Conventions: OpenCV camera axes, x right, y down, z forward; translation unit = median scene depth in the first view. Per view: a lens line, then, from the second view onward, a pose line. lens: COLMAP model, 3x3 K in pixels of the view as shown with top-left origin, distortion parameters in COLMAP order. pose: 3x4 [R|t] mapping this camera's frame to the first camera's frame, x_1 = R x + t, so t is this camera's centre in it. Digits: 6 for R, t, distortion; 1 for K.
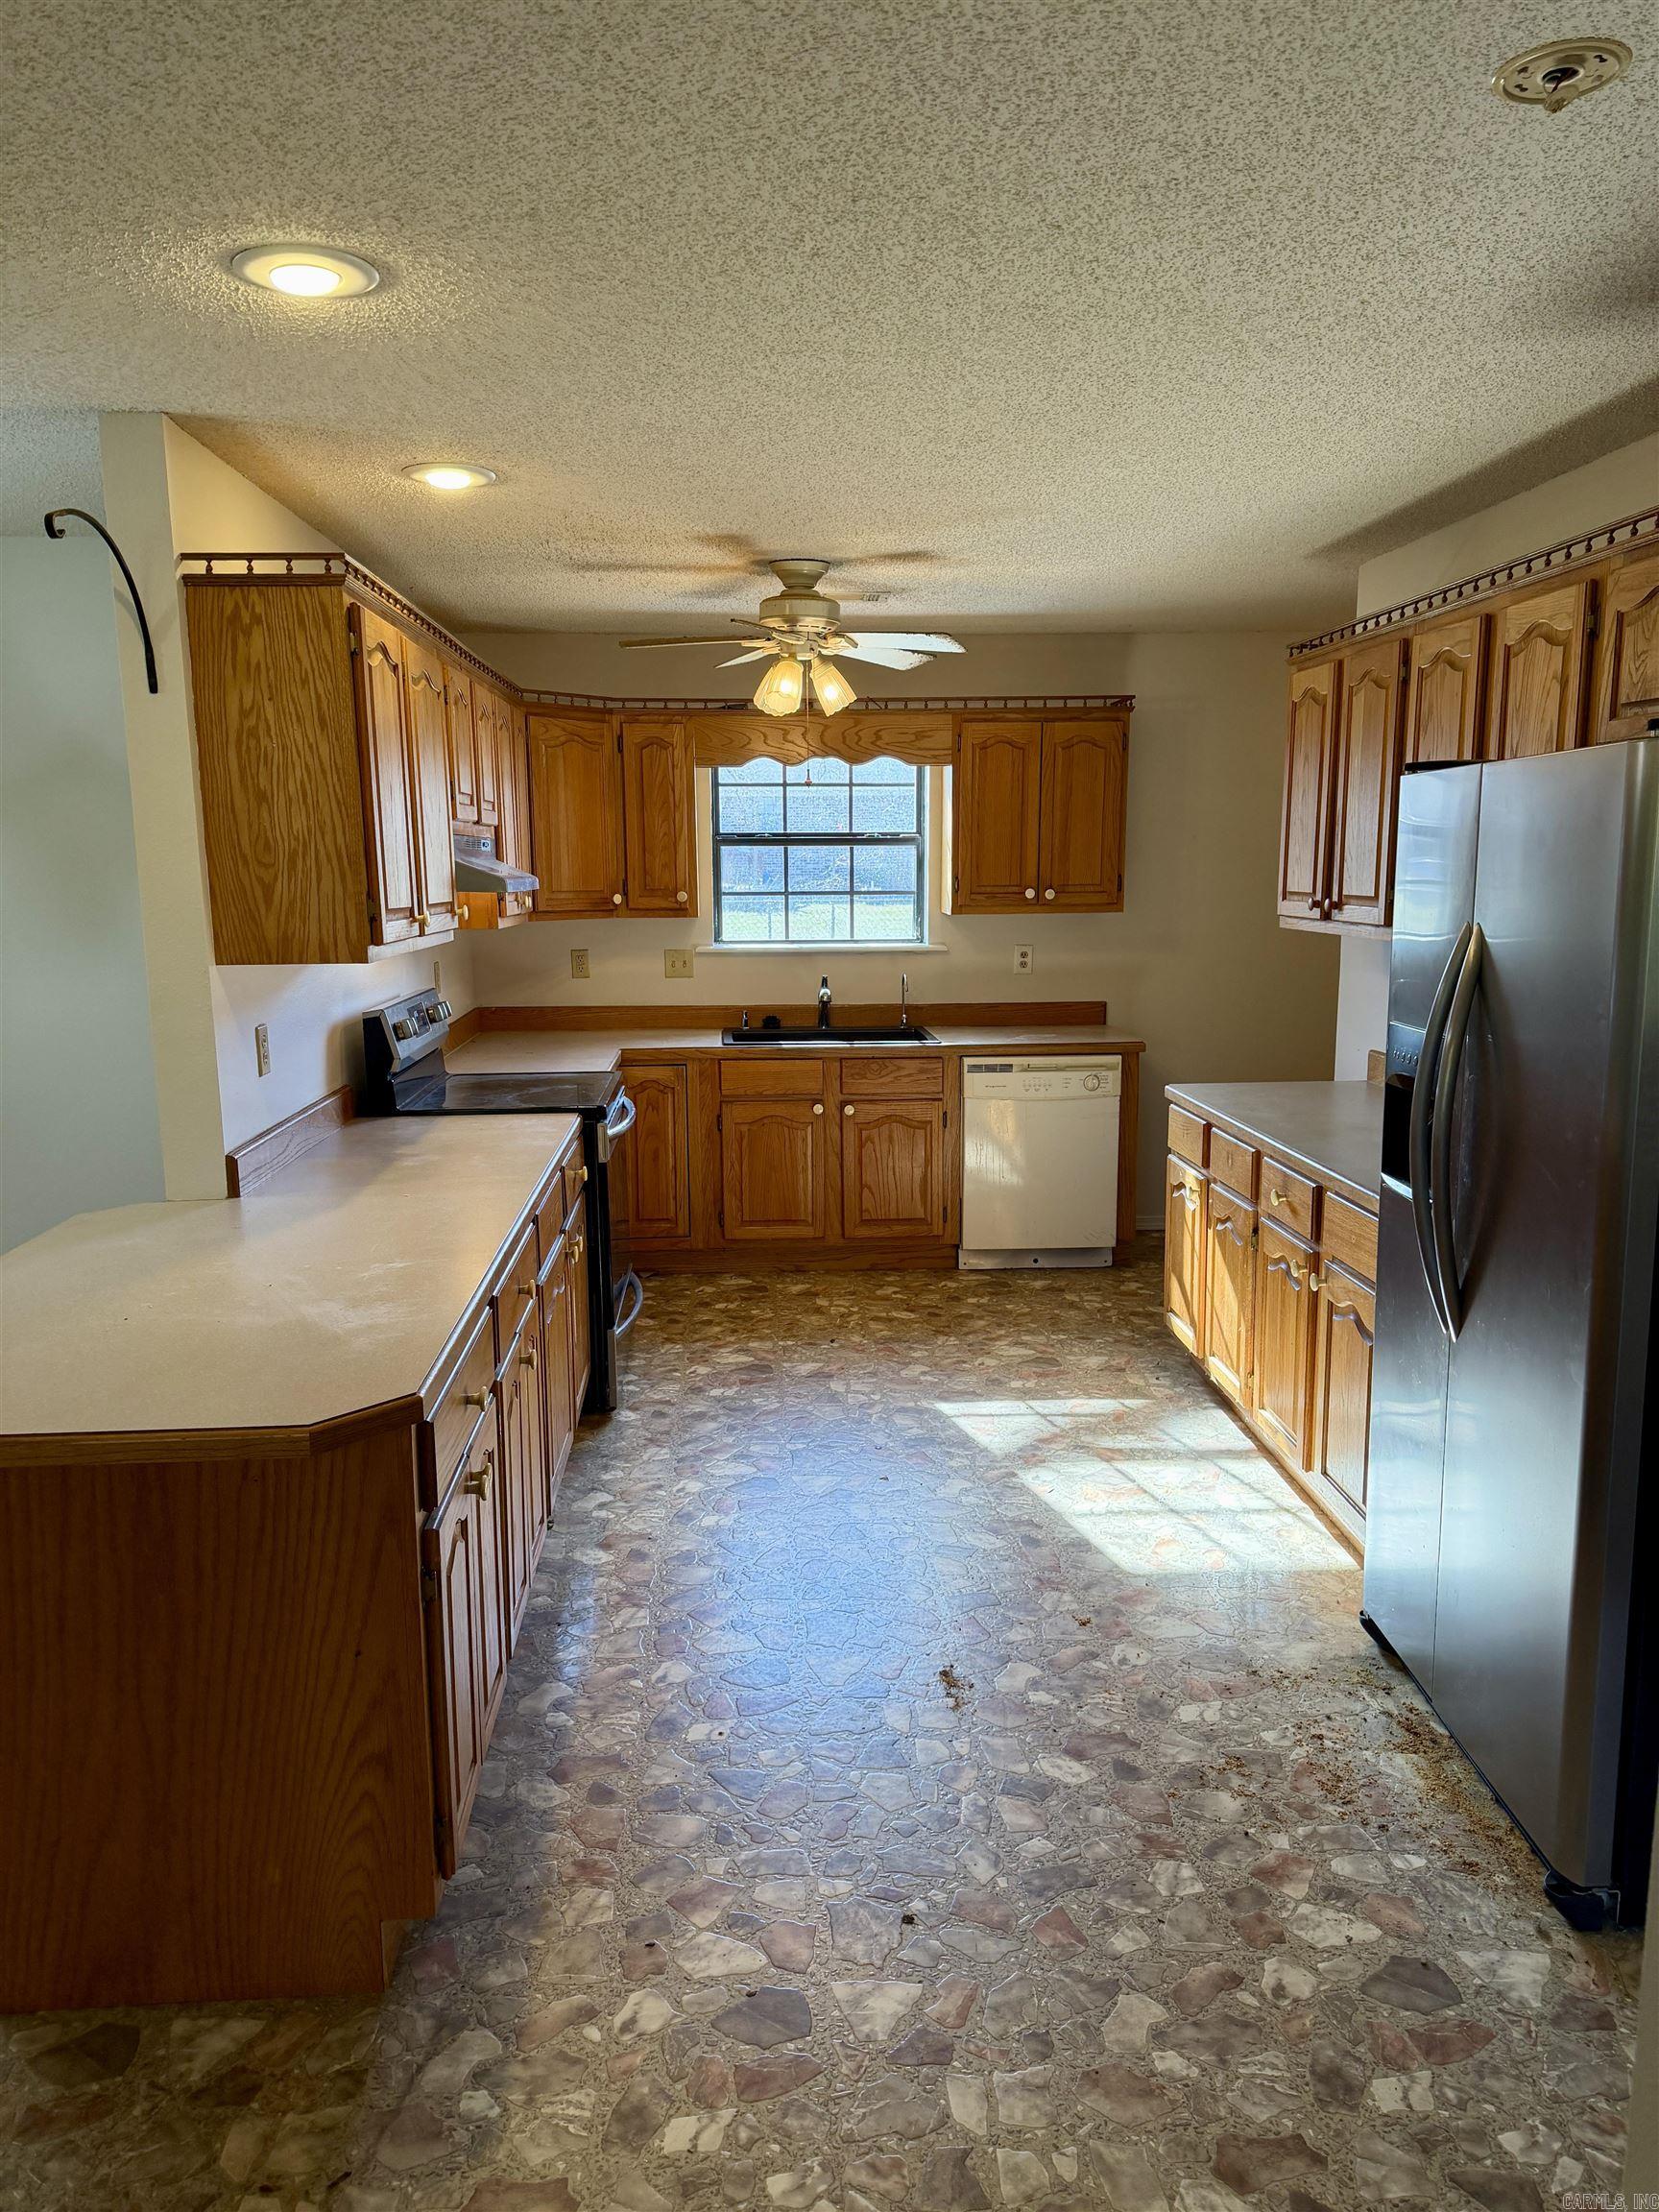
lens RADIAL K [[1562.4, 0, 819.0], [0, 1562.4, 1112.6], [0, 0, 1]] dist [0.074647, -0.088619]
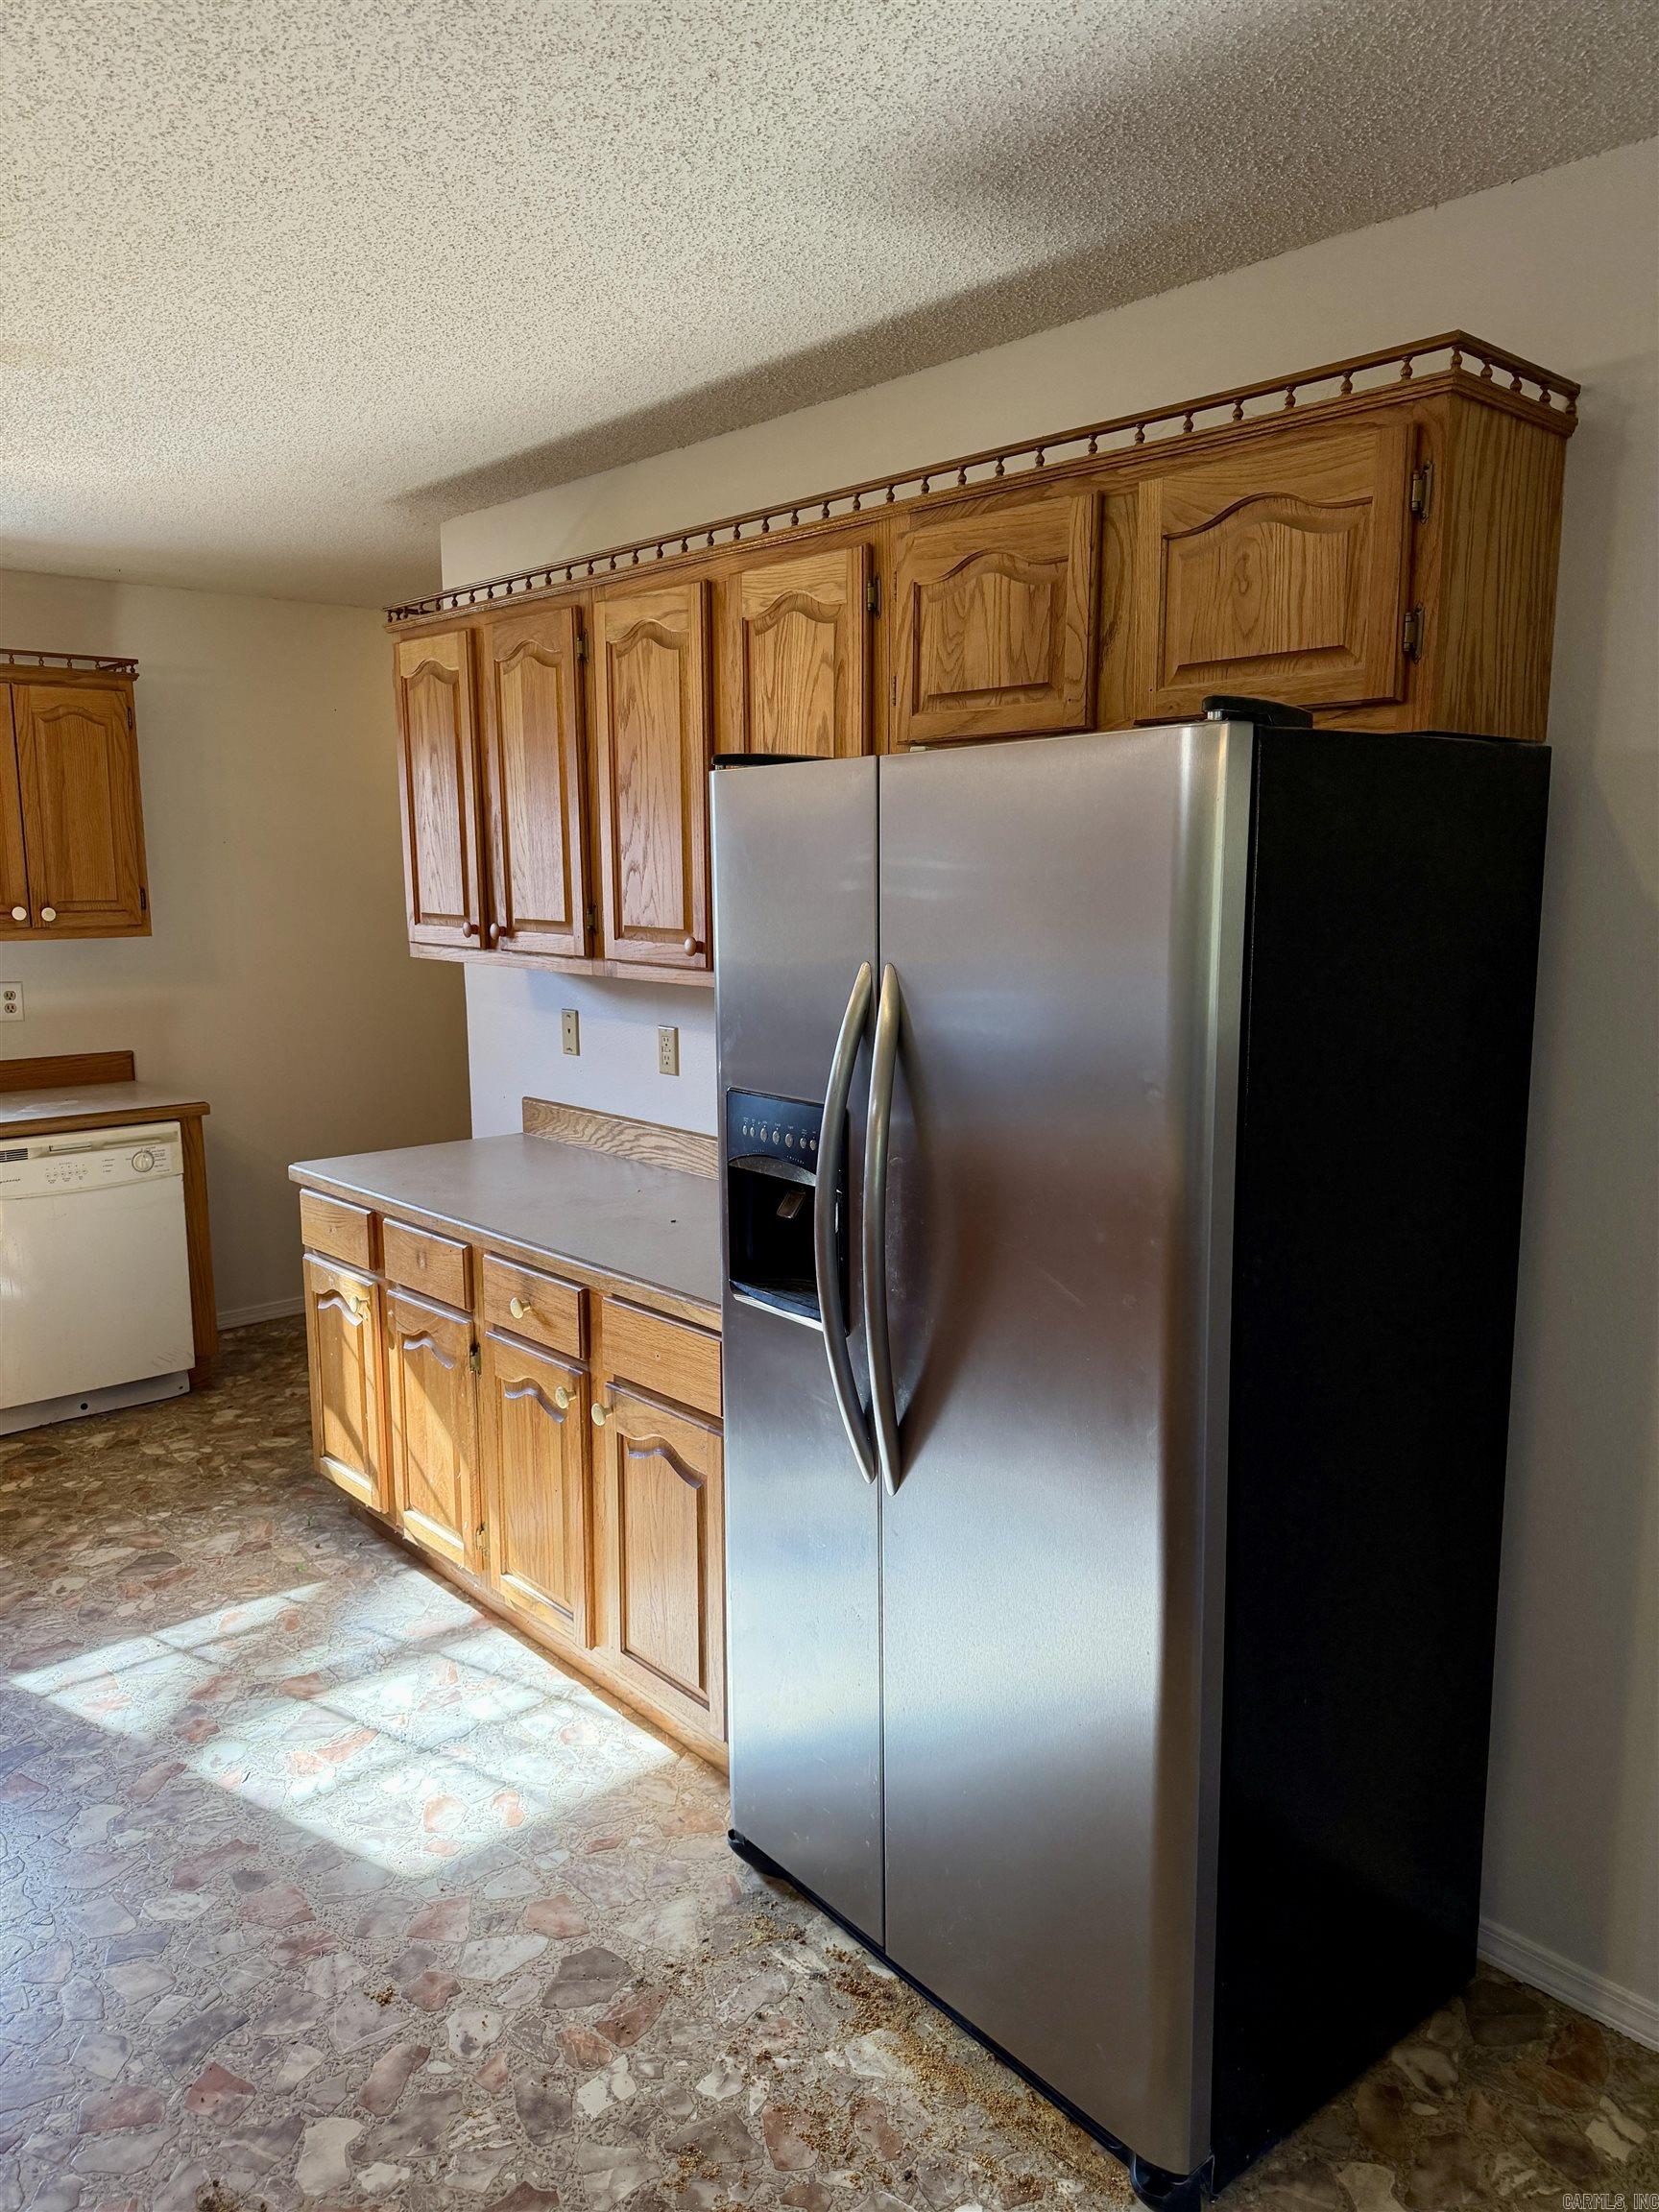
lens RADIAL K [[1562.4, 0, 824.2], [0, 1562.4, 1118.2], [0, 0, 1]] dist [0.074647, -0.088619]
pose [[0.780820, -0.093833, 0.617670, -0.050837], [0.096594, 0.994900, 0.029032, -0.039132], [-0.617244, 0.036995, 0.785901, 0.242655]]
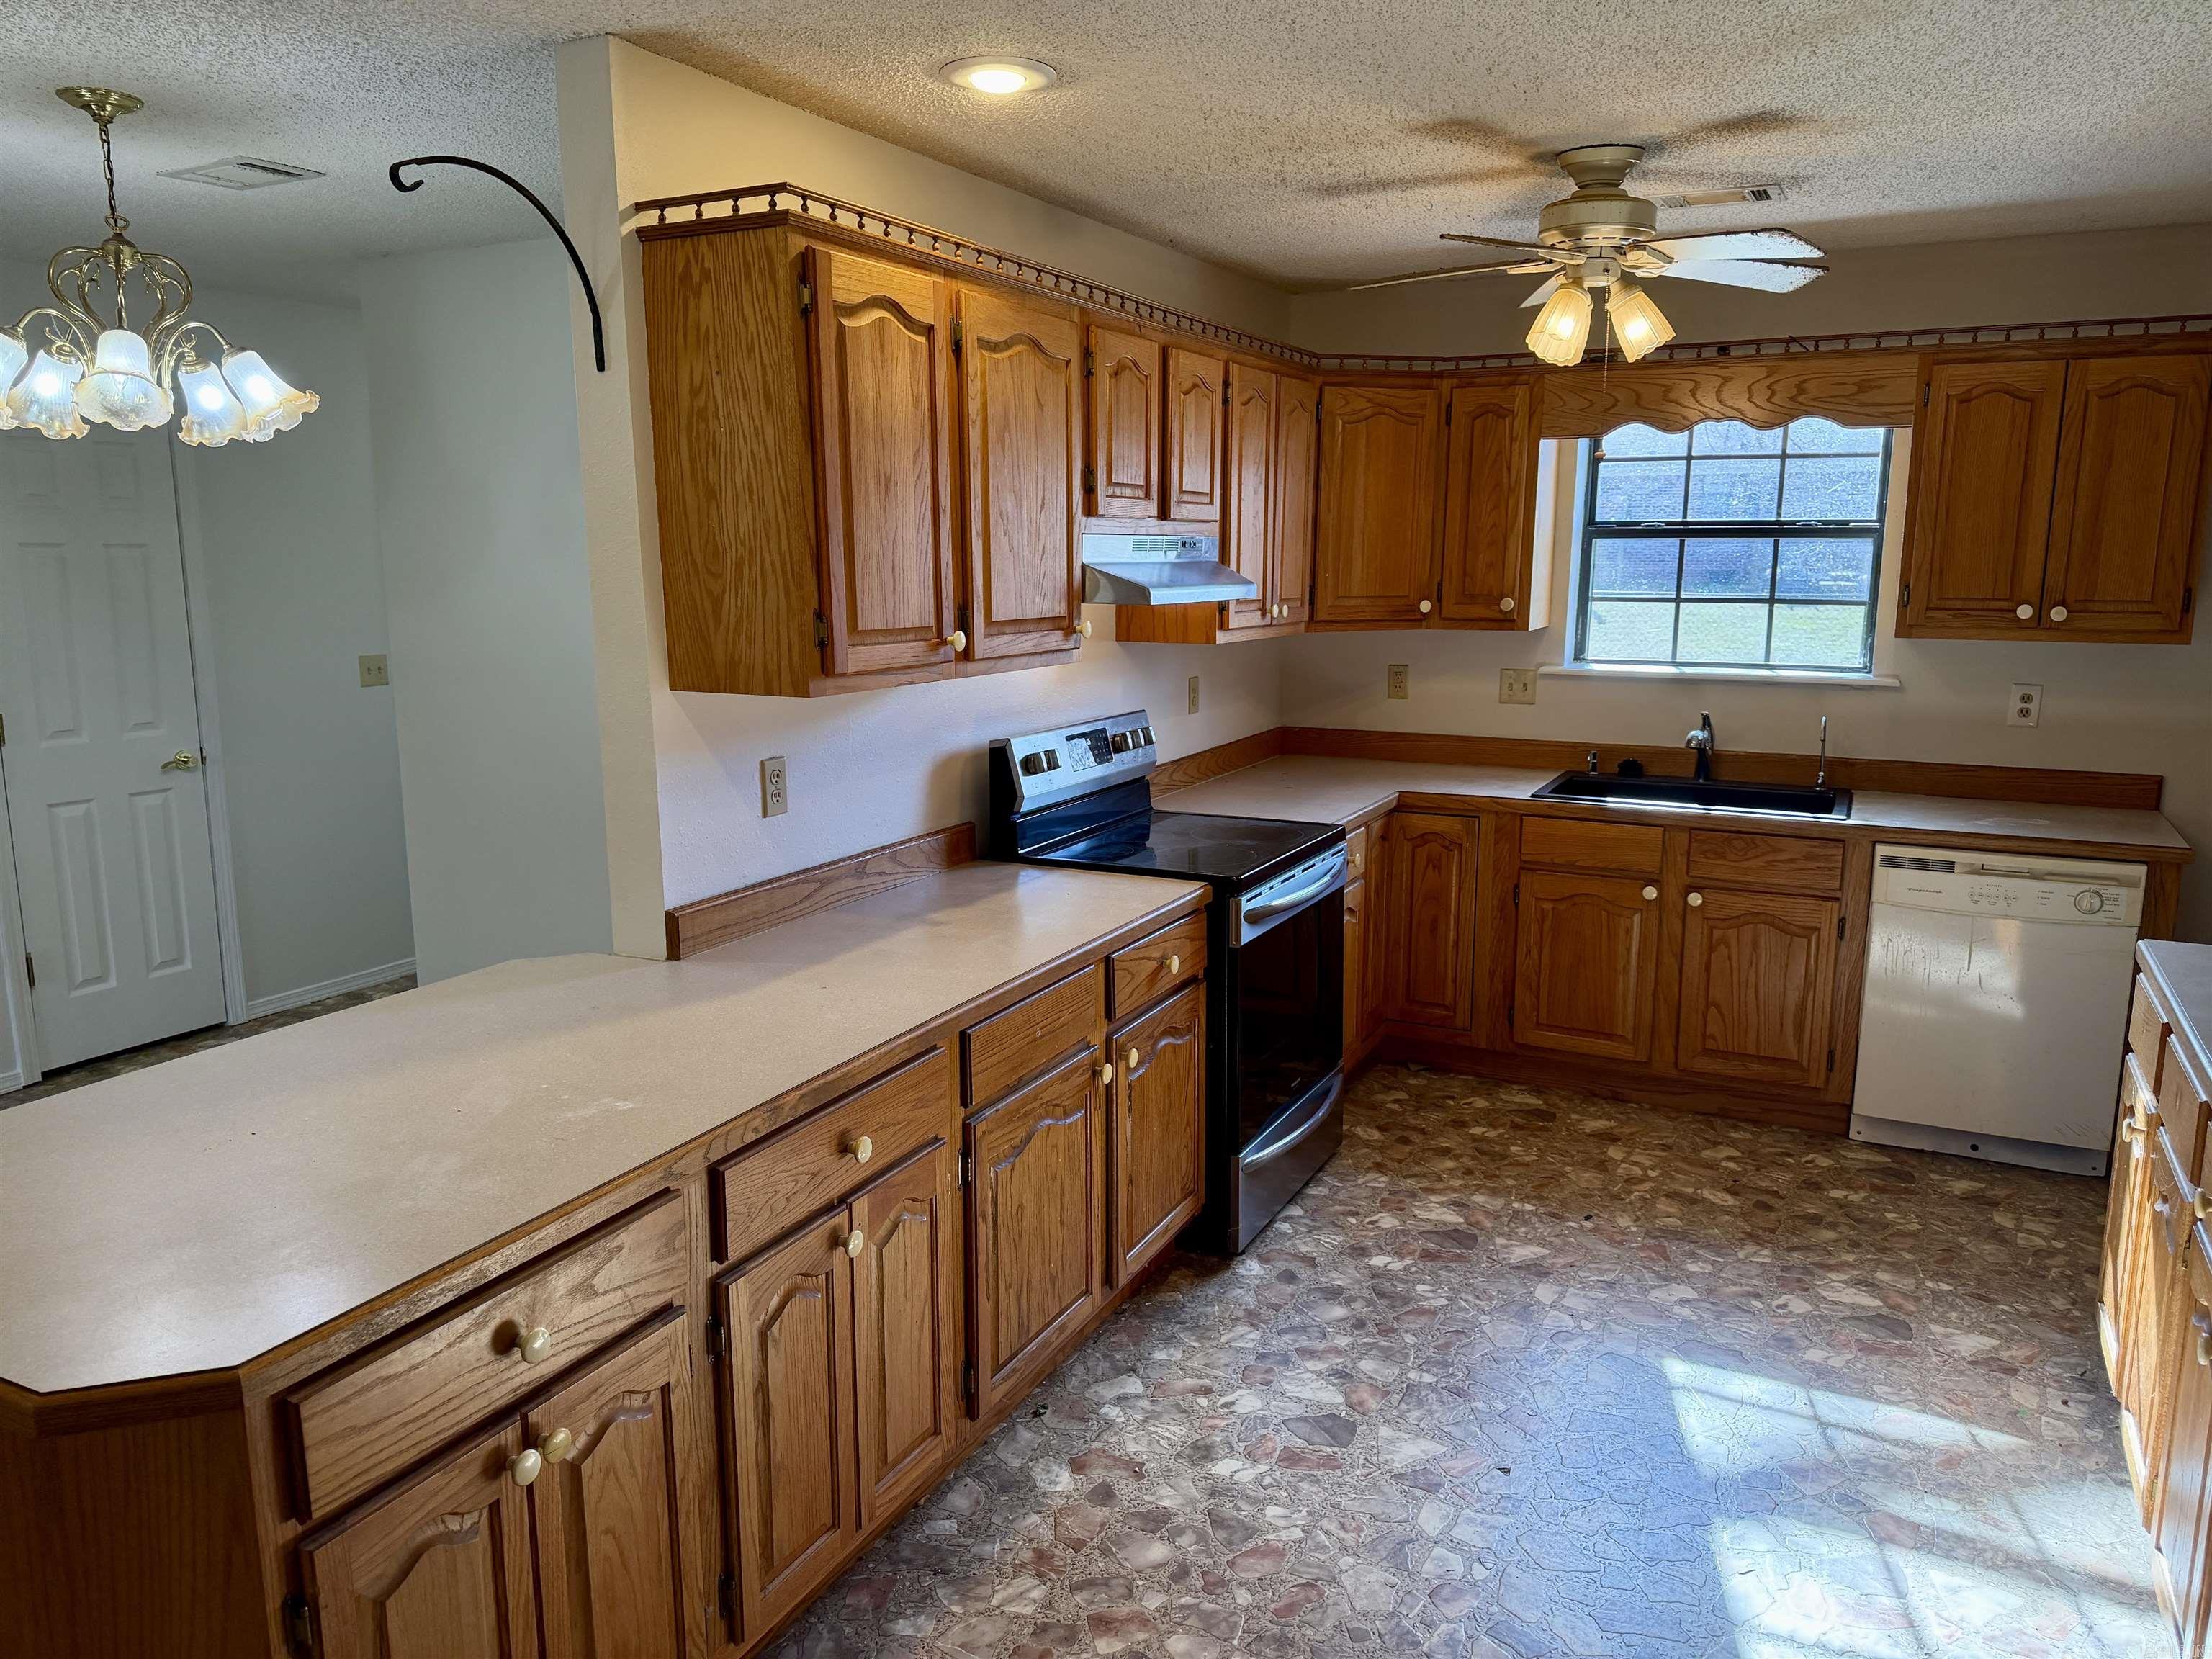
lens RADIAL K [[1562.4, 0, 1113.9], [0, 1562.4, 822.9], [0, 0, 1]] dist [0.074647, -0.088619]
pose [[0.865979, 0.097129, -0.490558, 0.182254], [-0.088018, 0.995247, 0.041678, -0.056422], [0.492274, 0.007086, 0.870411, 0.271208]]
